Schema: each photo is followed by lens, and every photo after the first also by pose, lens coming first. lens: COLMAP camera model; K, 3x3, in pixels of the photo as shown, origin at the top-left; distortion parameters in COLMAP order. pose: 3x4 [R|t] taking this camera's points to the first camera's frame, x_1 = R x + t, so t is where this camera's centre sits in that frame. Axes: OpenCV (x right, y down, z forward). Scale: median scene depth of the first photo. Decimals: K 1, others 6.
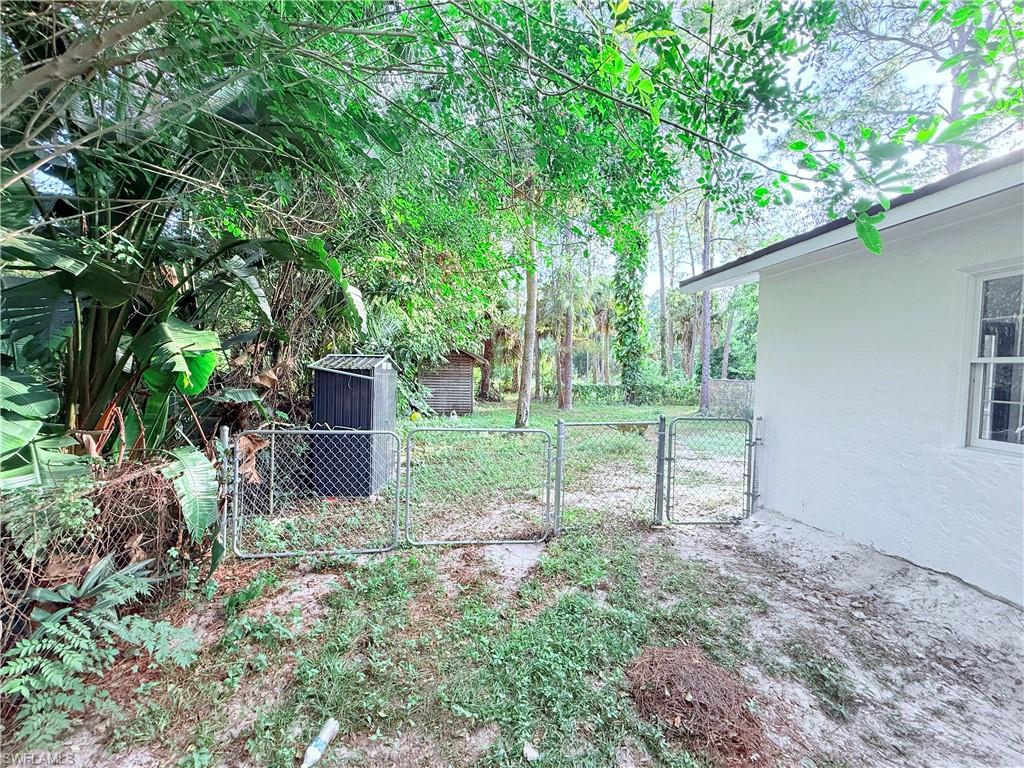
lens RADIAL K [[407.0, 0, 512.6], [0, 407.0, 381.8], [0, 0, 1]] dist [-0.000961, 0.000712]
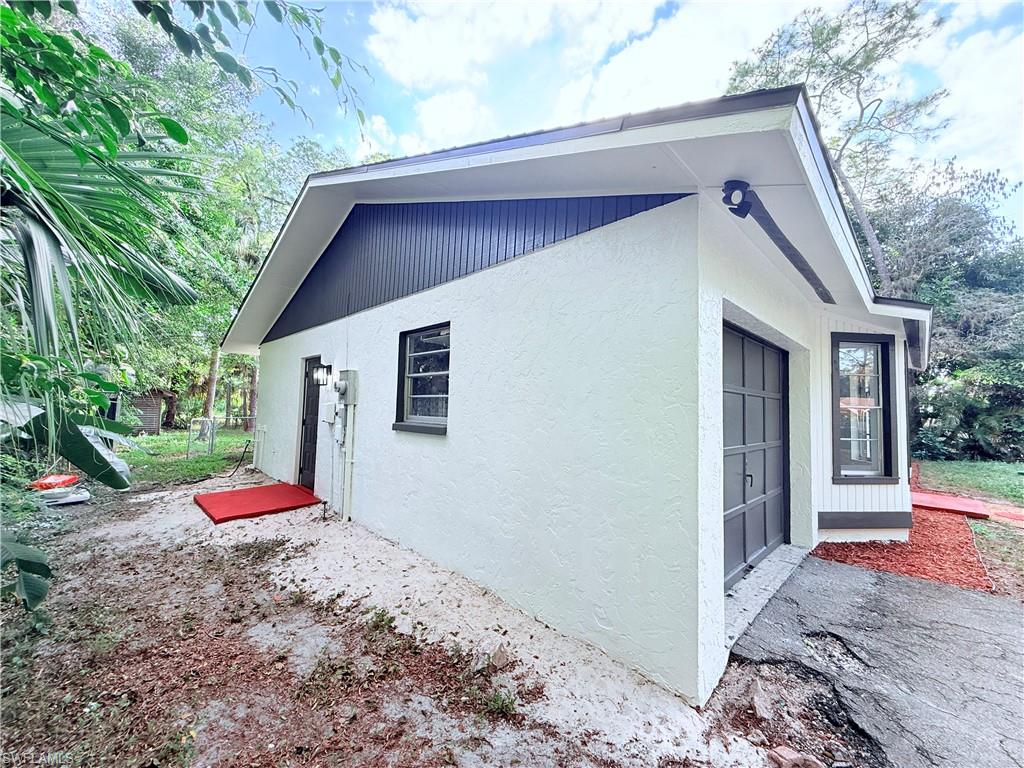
lens RADIAL K [[407.0, 0, 509.1], [0, 407.0, 384.0], [0, 0, 1]] dist [-0.000961, 0.000712]
pose [[0.802142, 0.024319, 0.596637, 0.017888], [0.022962, 0.997175, -0.071516, 0.039664], [-0.596691, 0.071066, 0.799318, -0.836070]]
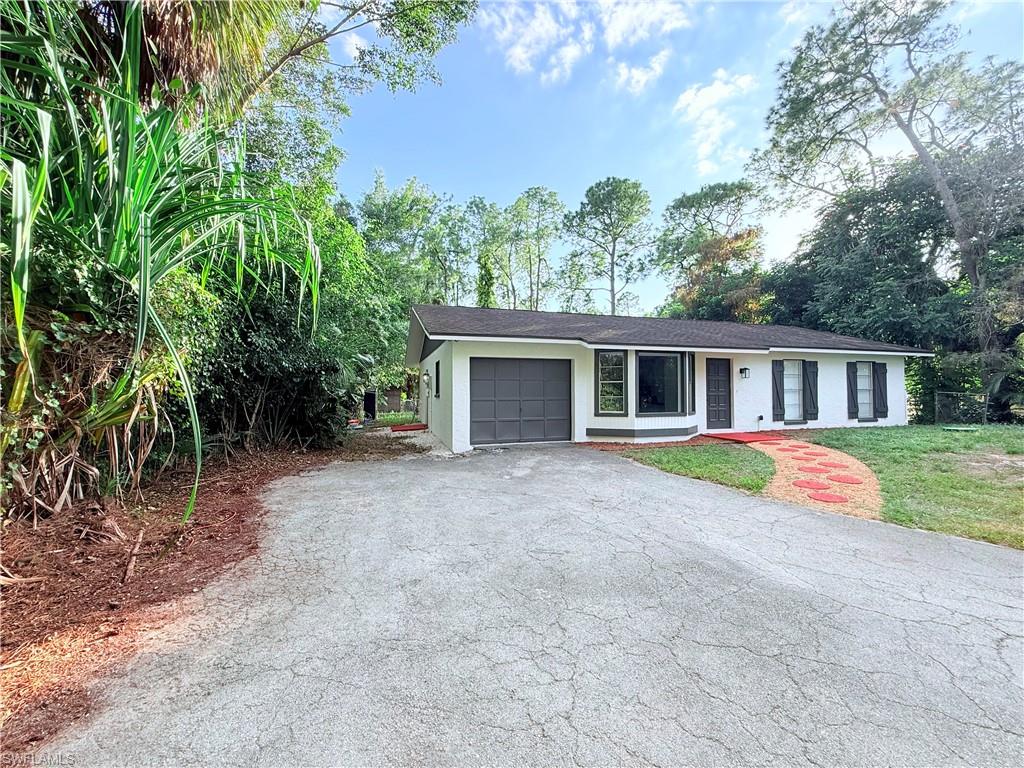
lens RADIAL K [[407.0, 0, 511.1], [0, 407.0, 383.3], [0, 0, 1]] dist [-0.000961, 0.000712]
pose [[0.986241, -0.031622, 0.162264, 0.159935], [0.041663, 0.997397, -0.058856, 0.081032], [-0.159980, 0.064806, 0.984991, -1.461243]]
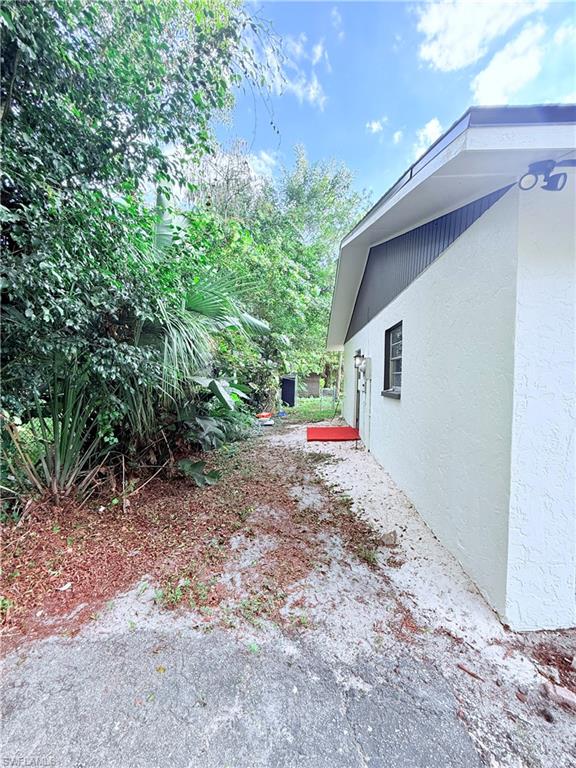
lens RADIAL K [[305.3, 0, 290.2], [0, 305.3, 382.3], [0, 0, 1]] dist [-0.000961, 0.000712]
pose [[0.980382, -0.010906, -0.196803, 0.101416], [0.005339, 0.999571, -0.028796, 0.044822], [0.197032, 0.027180, 0.980020, -0.905026]]
